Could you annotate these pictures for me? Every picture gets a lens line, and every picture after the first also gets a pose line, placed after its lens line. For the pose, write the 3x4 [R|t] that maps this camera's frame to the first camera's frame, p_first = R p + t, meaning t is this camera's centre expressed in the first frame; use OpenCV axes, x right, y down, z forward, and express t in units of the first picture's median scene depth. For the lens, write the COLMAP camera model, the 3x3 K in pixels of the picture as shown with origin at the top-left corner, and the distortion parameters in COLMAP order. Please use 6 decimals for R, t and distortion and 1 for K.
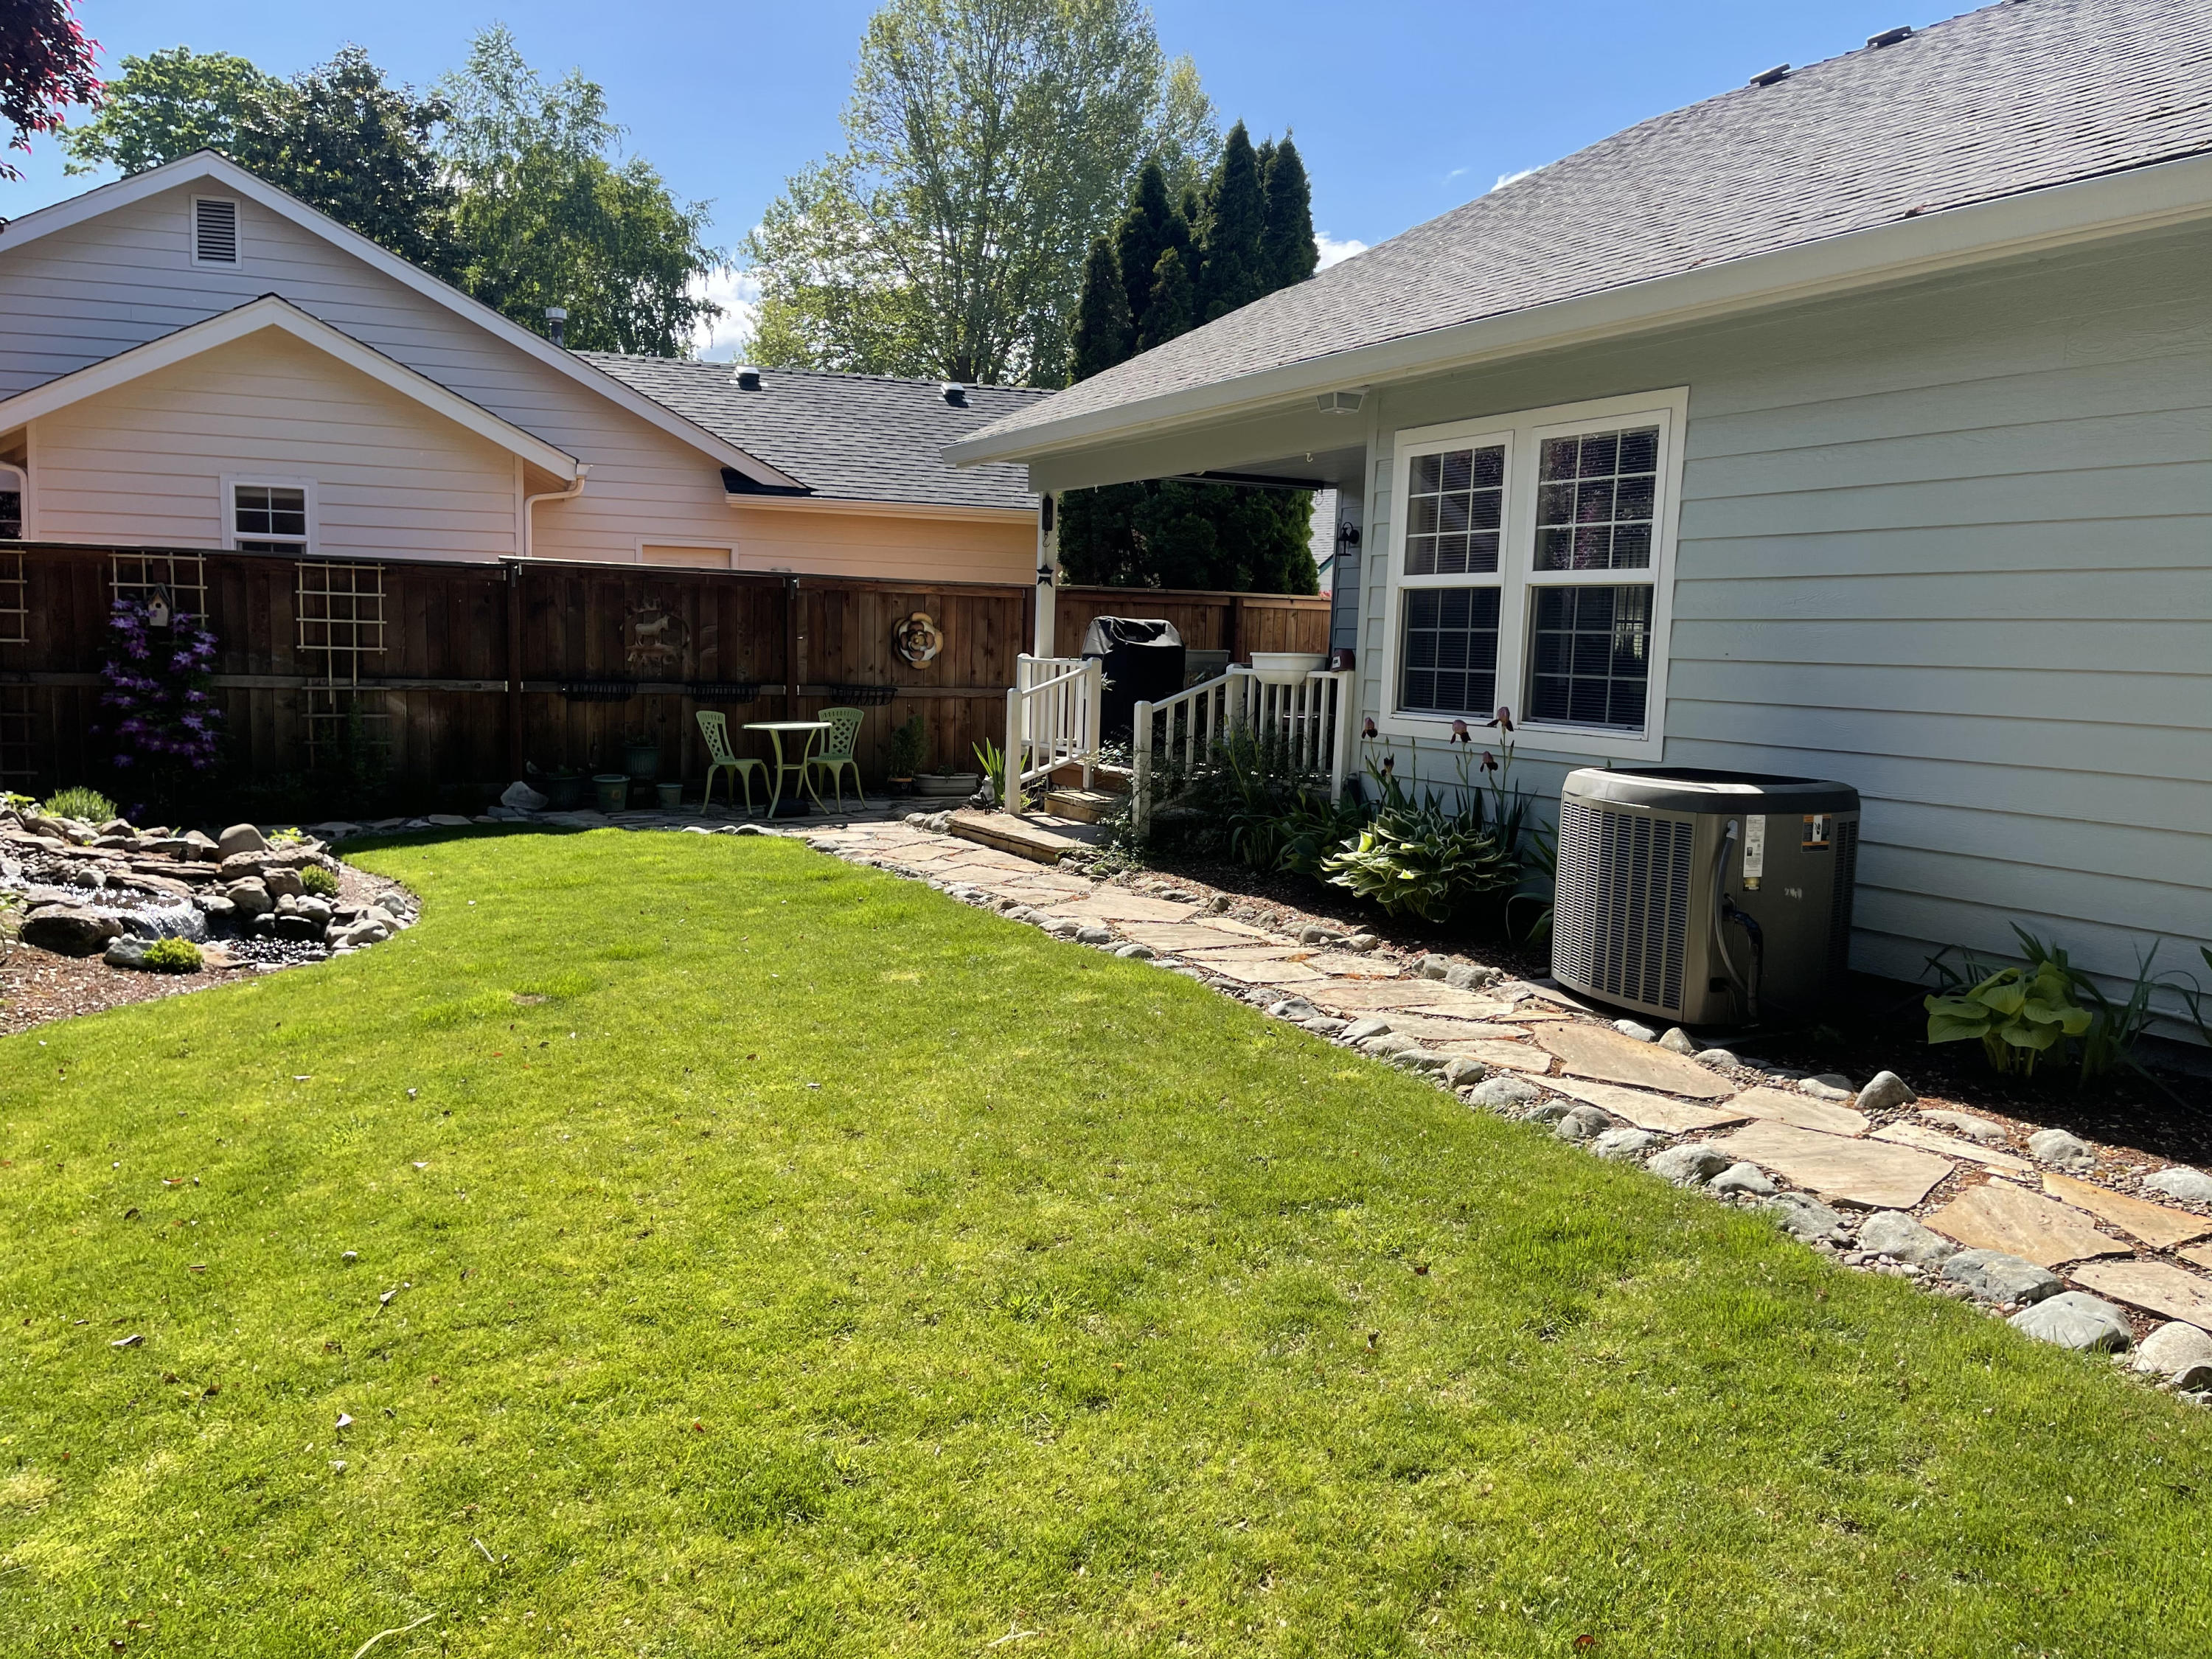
lens RADIAL K [[1669.0, 0, 1102.8], [0, 1669.0, 835.2], [0, 0, 1]] dist [0.013238, -0.006045]
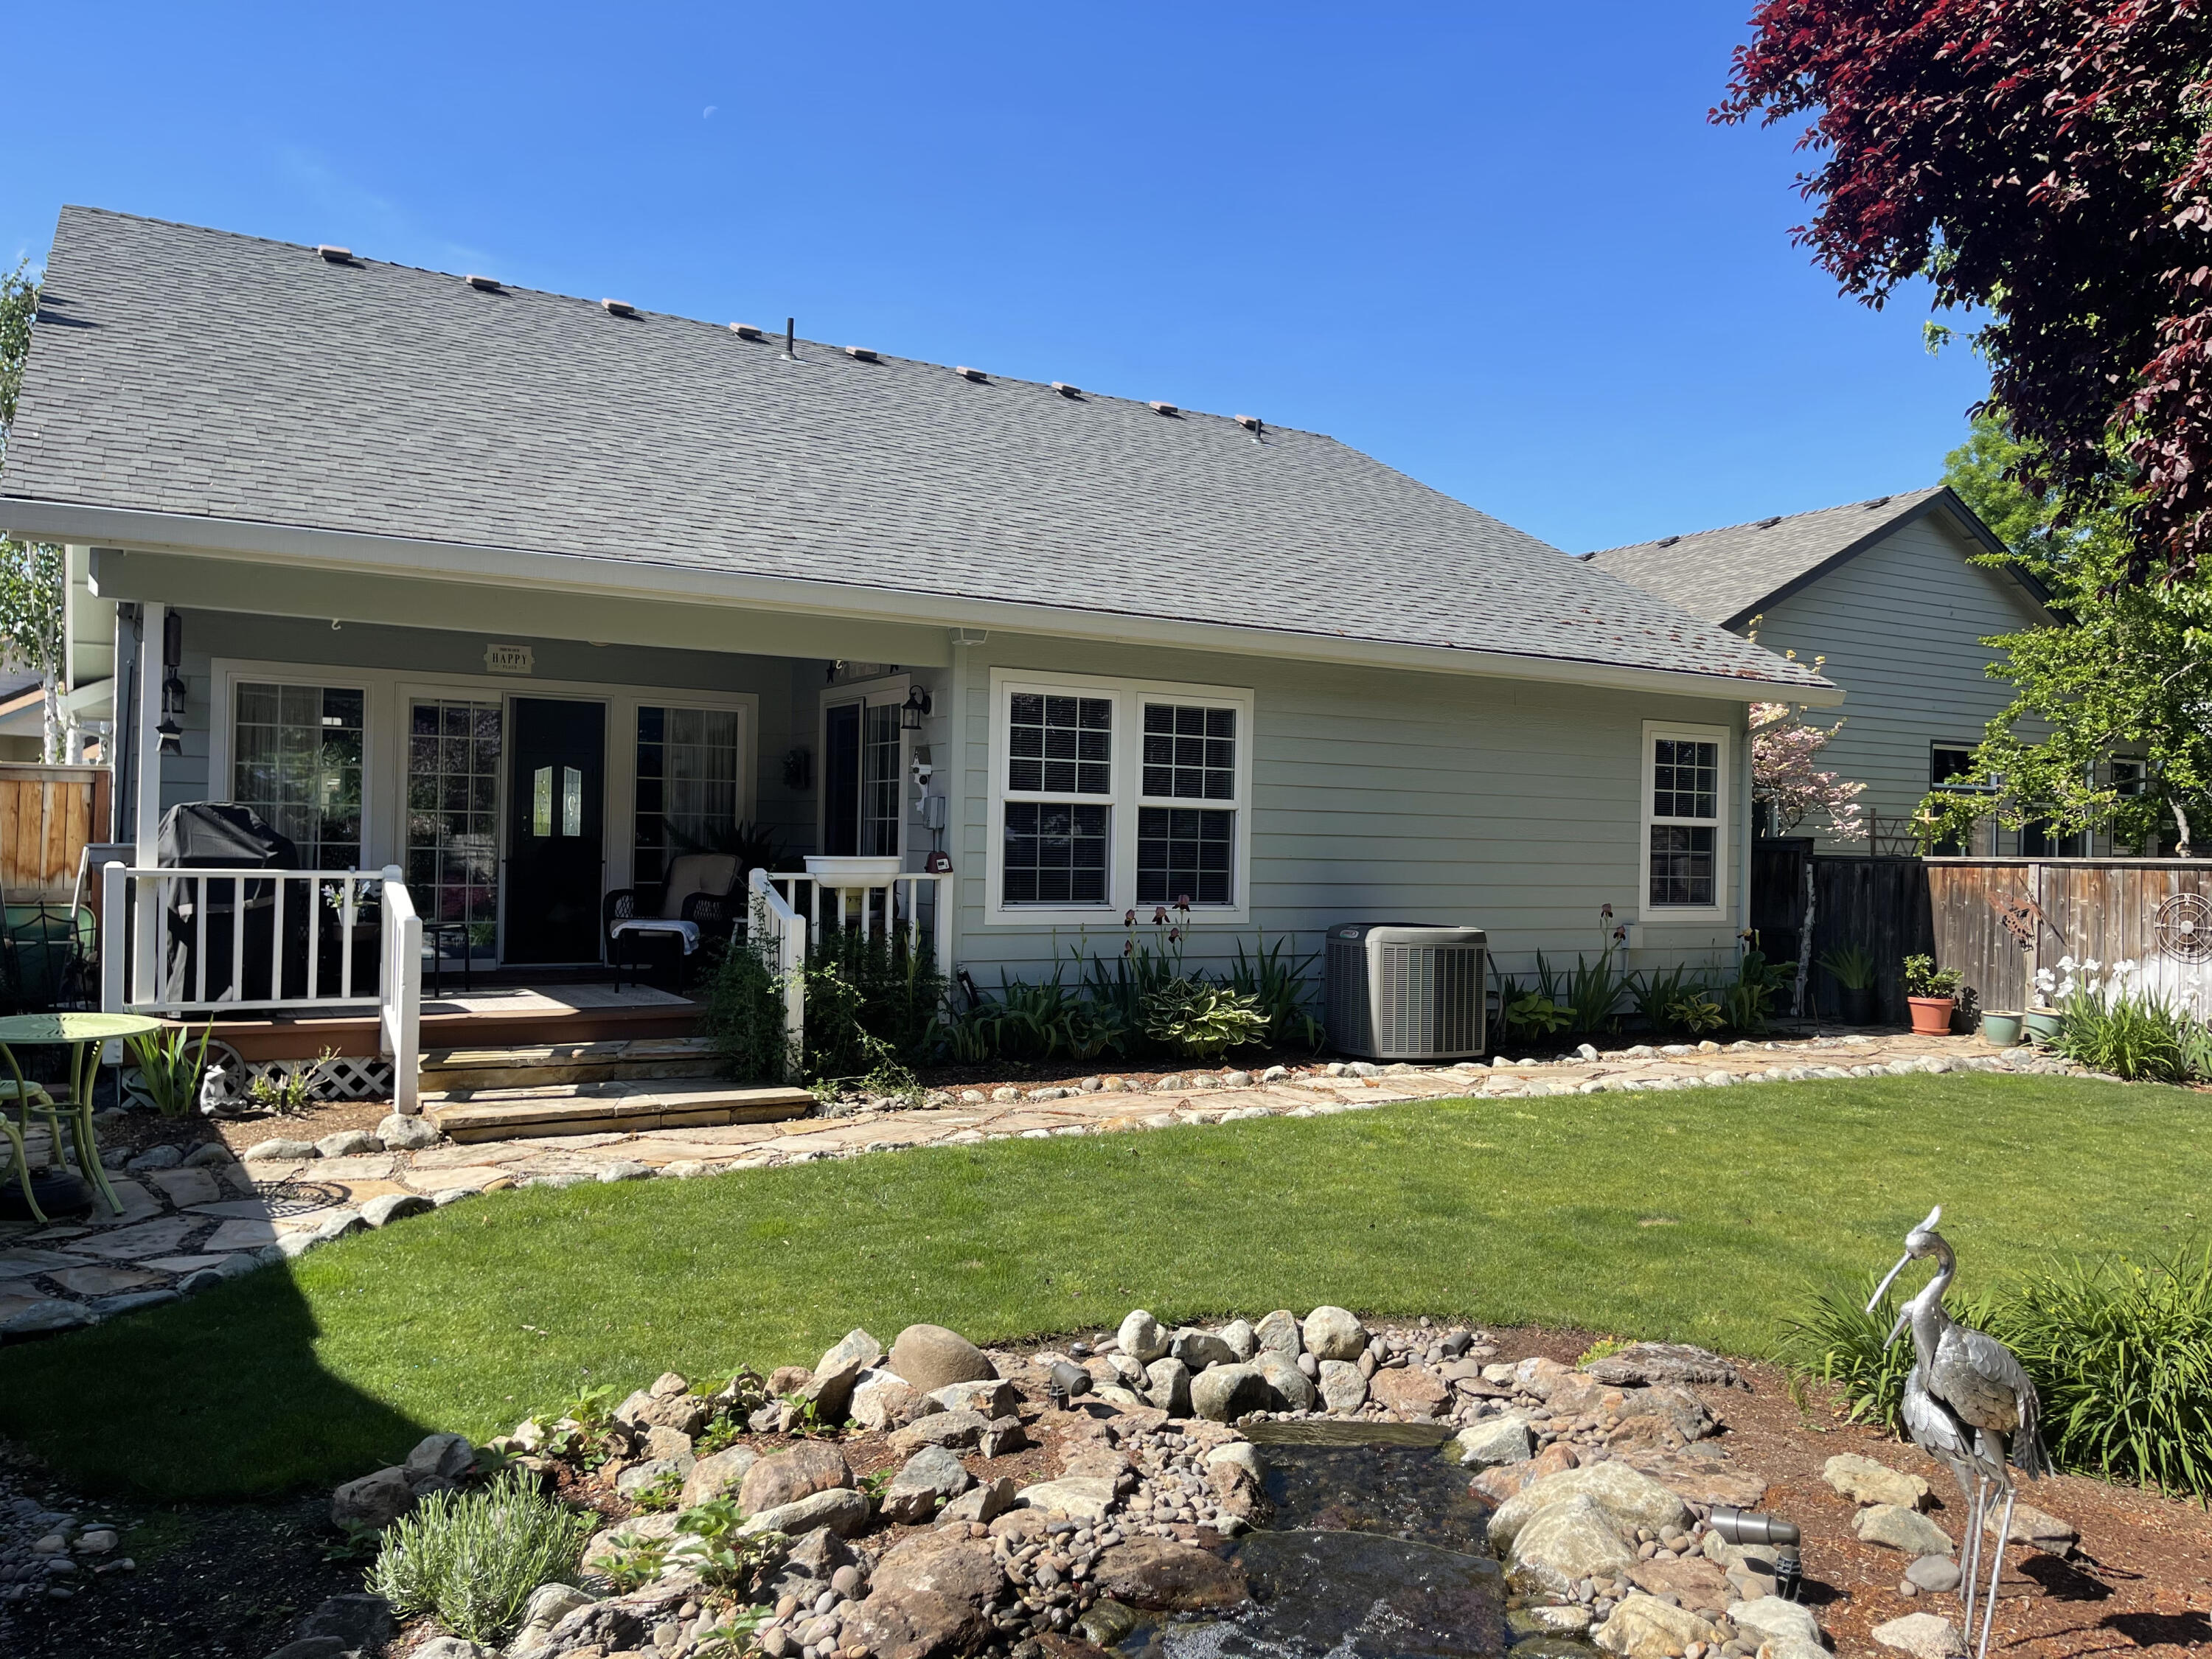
lens RADIAL K [[1669.0, 0, 1106.8], [0, 1669.0, 829.7], [0, 0, 1]] dist [0.013238, -0.006045]
pose [[-0.052380, -0.015149, 0.998512, -1.072463], [0.093161, 0.995450, 0.019990, -0.155249], [-0.994272, 0.094069, -0.050731, 1.065397]]
